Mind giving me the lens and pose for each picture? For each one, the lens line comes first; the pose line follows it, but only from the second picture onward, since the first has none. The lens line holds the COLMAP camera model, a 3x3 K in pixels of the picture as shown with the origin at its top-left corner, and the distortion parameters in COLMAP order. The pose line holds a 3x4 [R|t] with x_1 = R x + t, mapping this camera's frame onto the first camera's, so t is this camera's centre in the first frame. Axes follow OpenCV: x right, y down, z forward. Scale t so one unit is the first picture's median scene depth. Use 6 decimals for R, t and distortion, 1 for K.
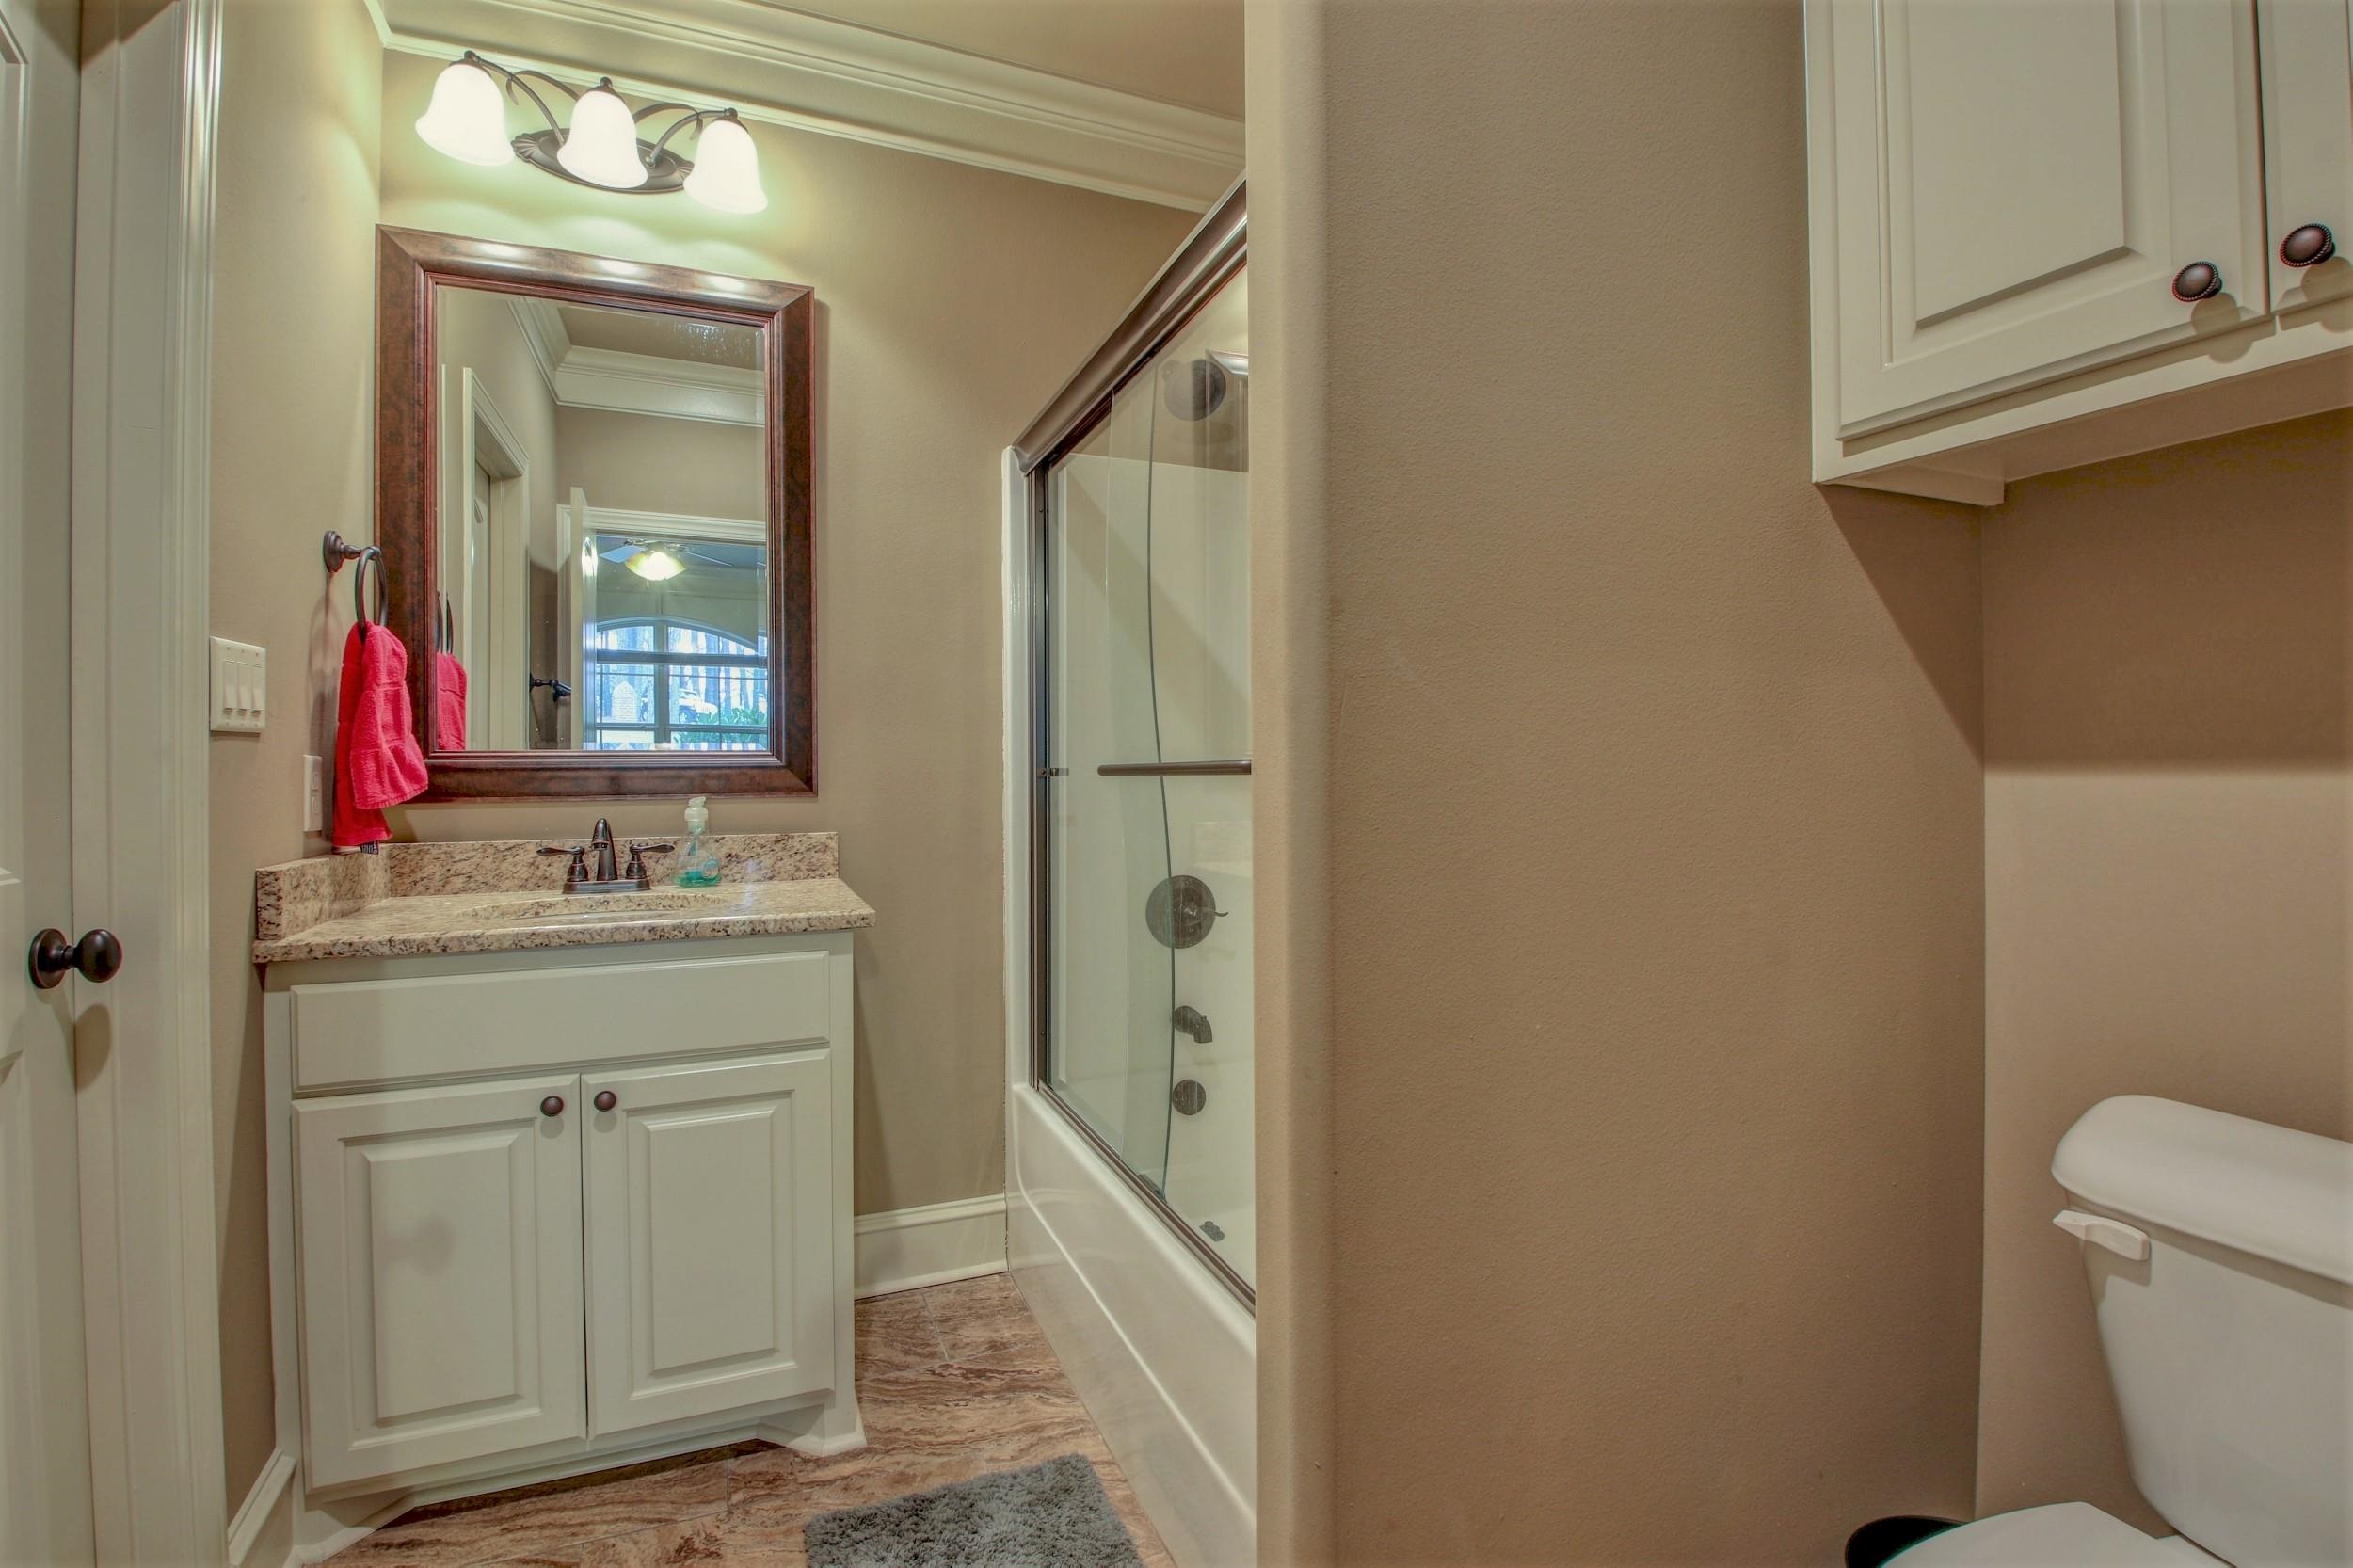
lens RADIAL K [[1091.3, 0, 1167.2], [0, 1091.3, 766.2], [0, 0, 1]] dist [0.011221, -0.025136]
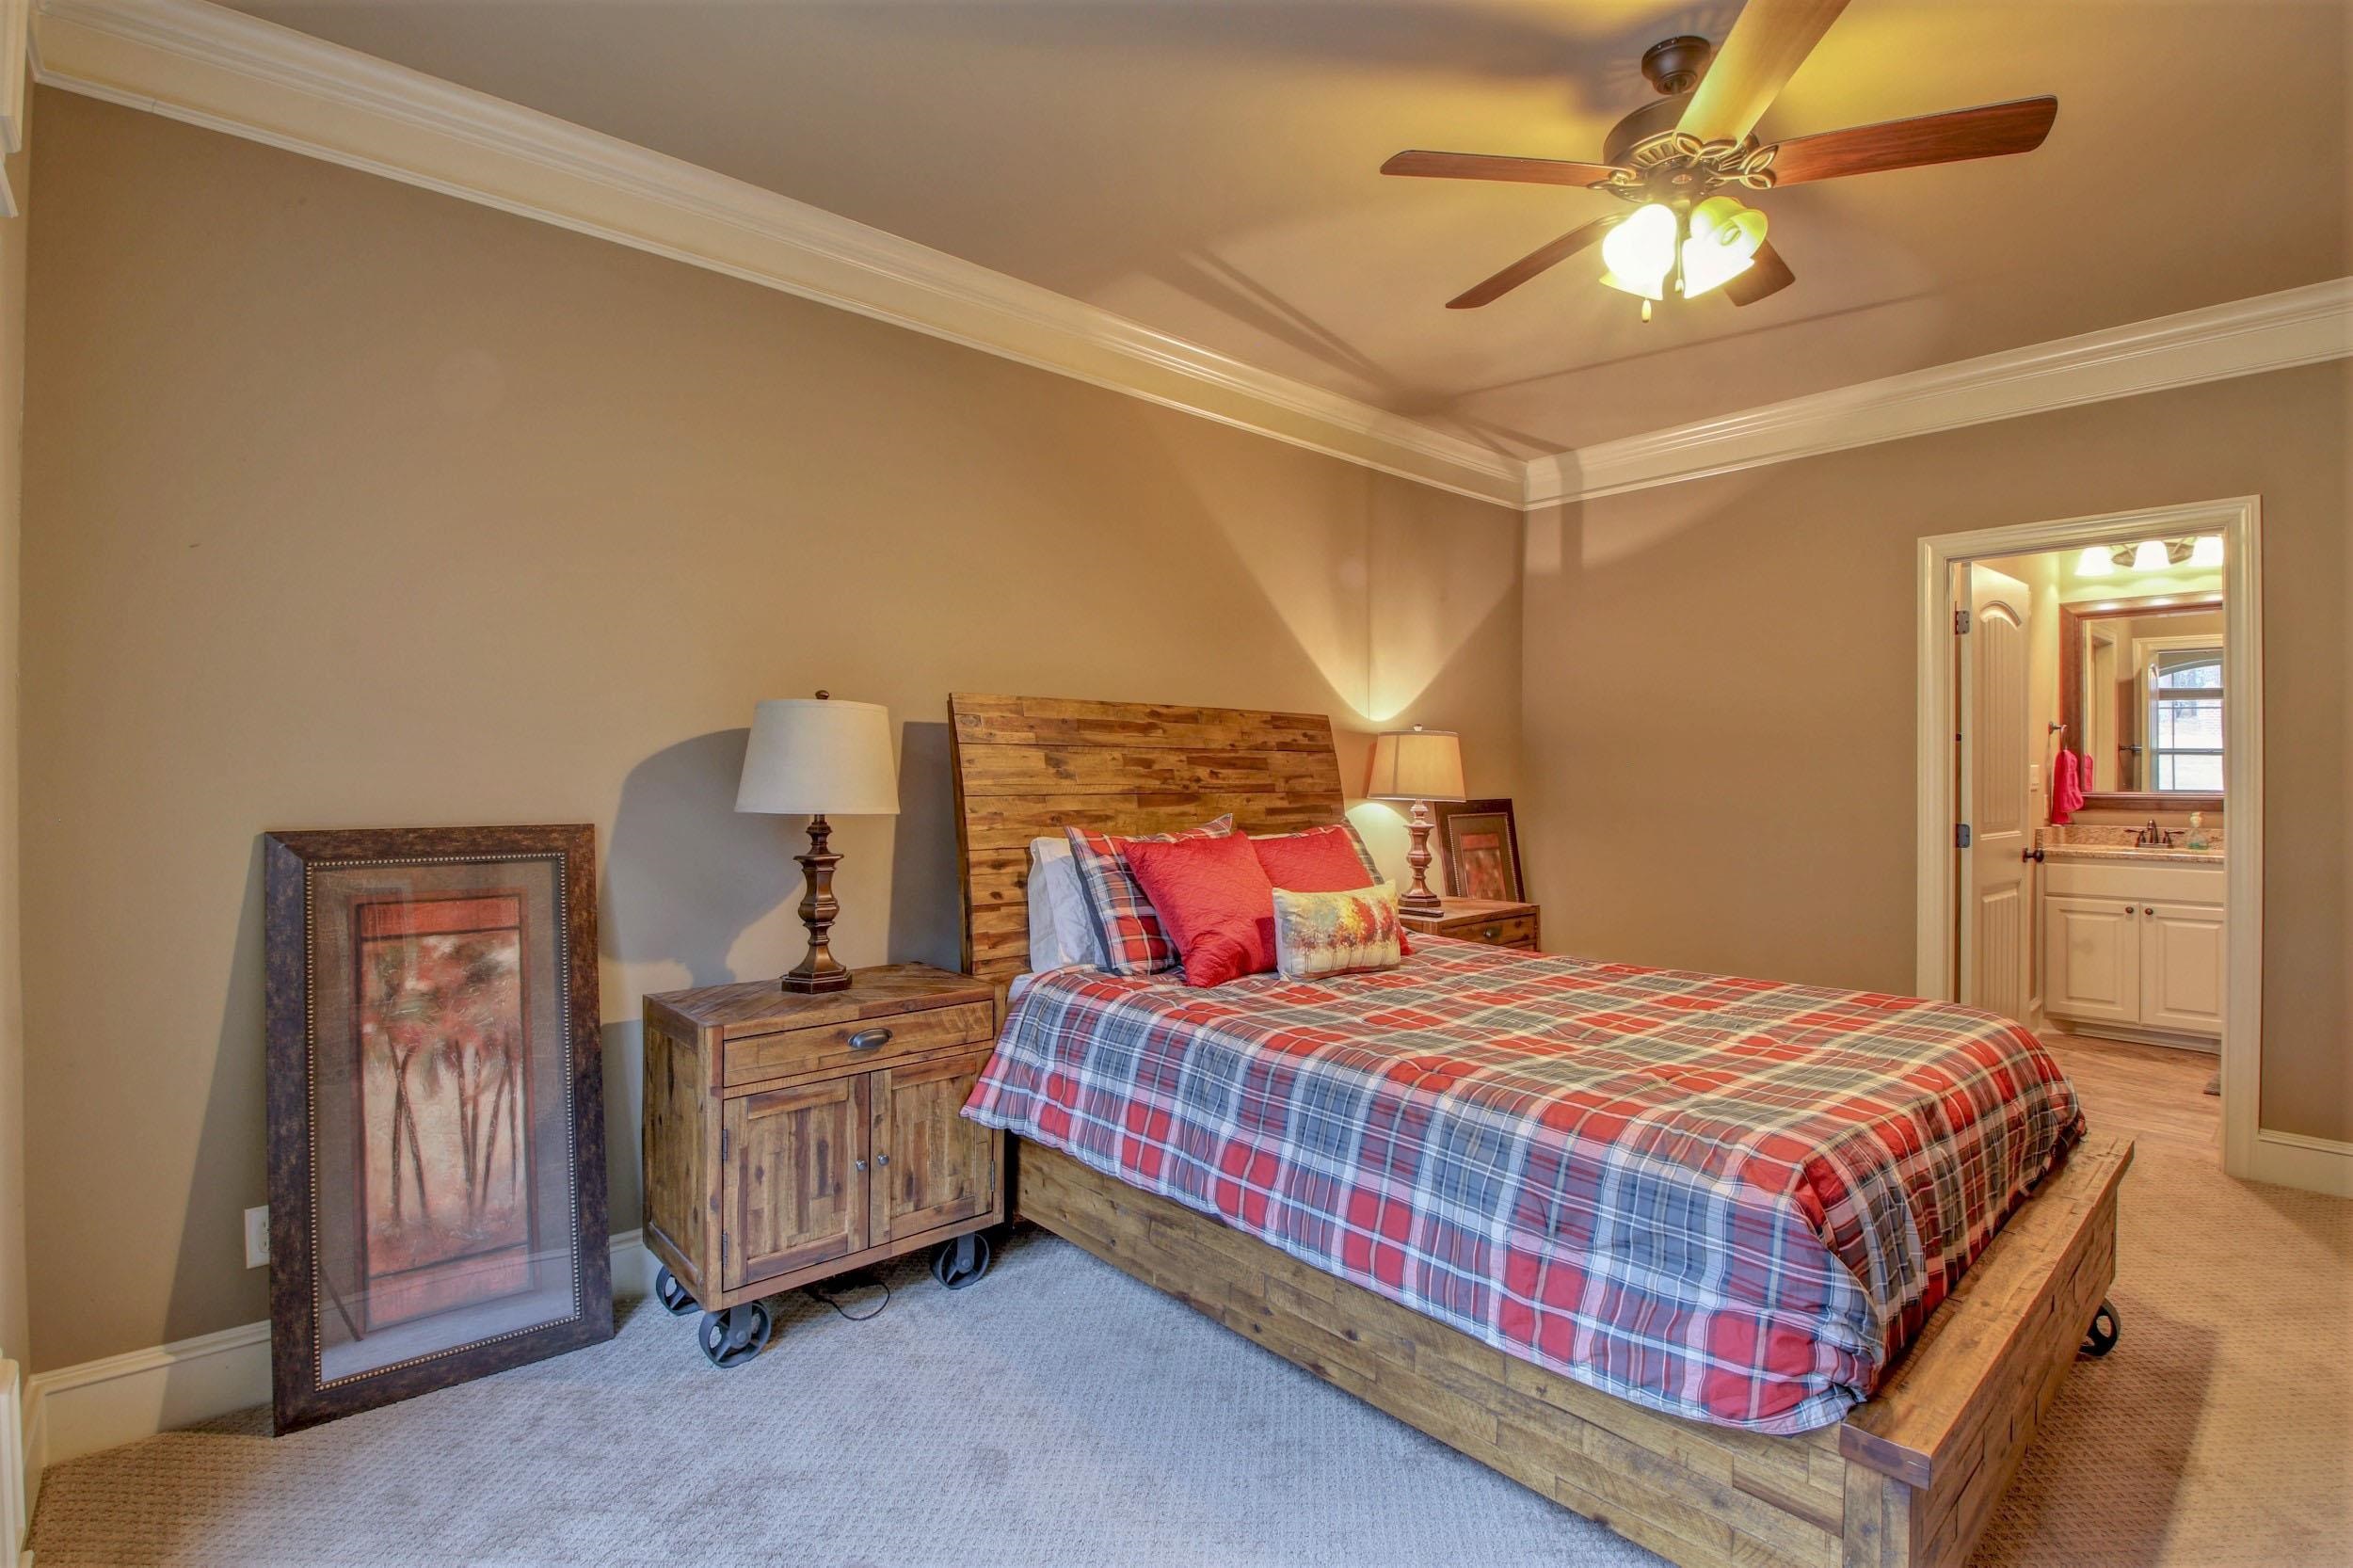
lens RADIAL K [[1091.3, 0, 1167.2], [0, 1091.3, 766.2], [0, 0, 1]] dist [0.011221, -0.025136]
pose [[0.325045, 0.003937, -0.945691, 1.187575], [-0.002674, 0.999991, 0.003244, -0.082820], [0.945695, 0.001474, 0.325052, -2.109151]]
